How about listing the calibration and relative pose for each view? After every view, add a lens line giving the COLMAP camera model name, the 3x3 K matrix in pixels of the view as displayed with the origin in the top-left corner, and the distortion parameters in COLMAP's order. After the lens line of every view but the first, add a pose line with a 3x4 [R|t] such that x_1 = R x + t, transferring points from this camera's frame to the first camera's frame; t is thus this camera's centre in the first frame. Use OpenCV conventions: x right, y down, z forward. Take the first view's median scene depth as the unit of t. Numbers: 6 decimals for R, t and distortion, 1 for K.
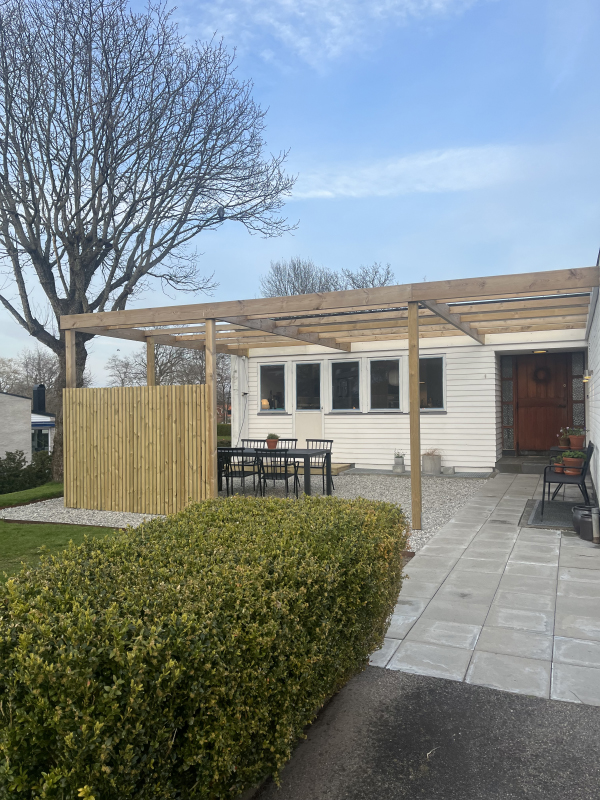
lens RADIAL K [[609.1, 0, 300.9], [0, 609.1, 400.0], [0, 0, 1]] dist [0.011362, -0.044704]
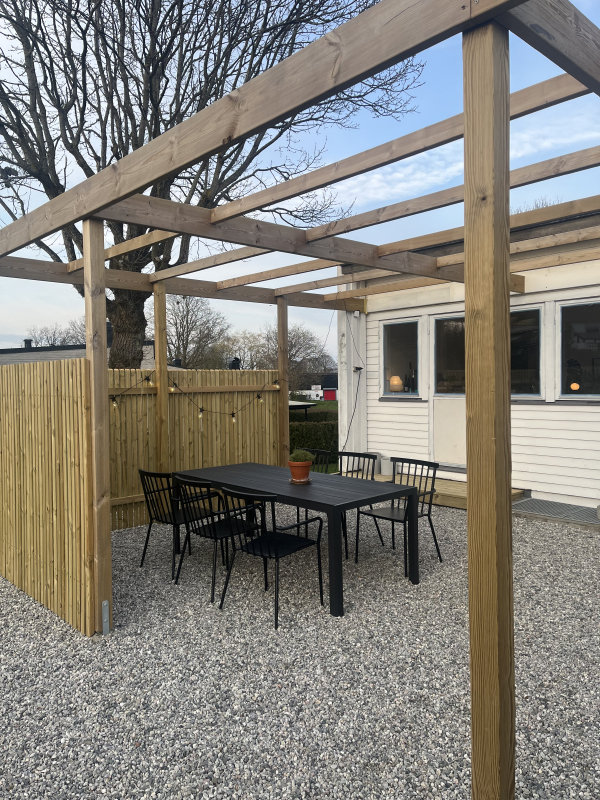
lens RADIAL K [[609.1, 0, 280.4], [0, 609.1, 391.2], [0, 0, 1]] dist [0.011362, -0.044704]
pose [[0.907171, 0.006443, -0.420712, 0.109934], [0.007519, 0.999475, 0.031518, -0.007329], [0.420694, -0.031756, 0.906646, 0.374885]]
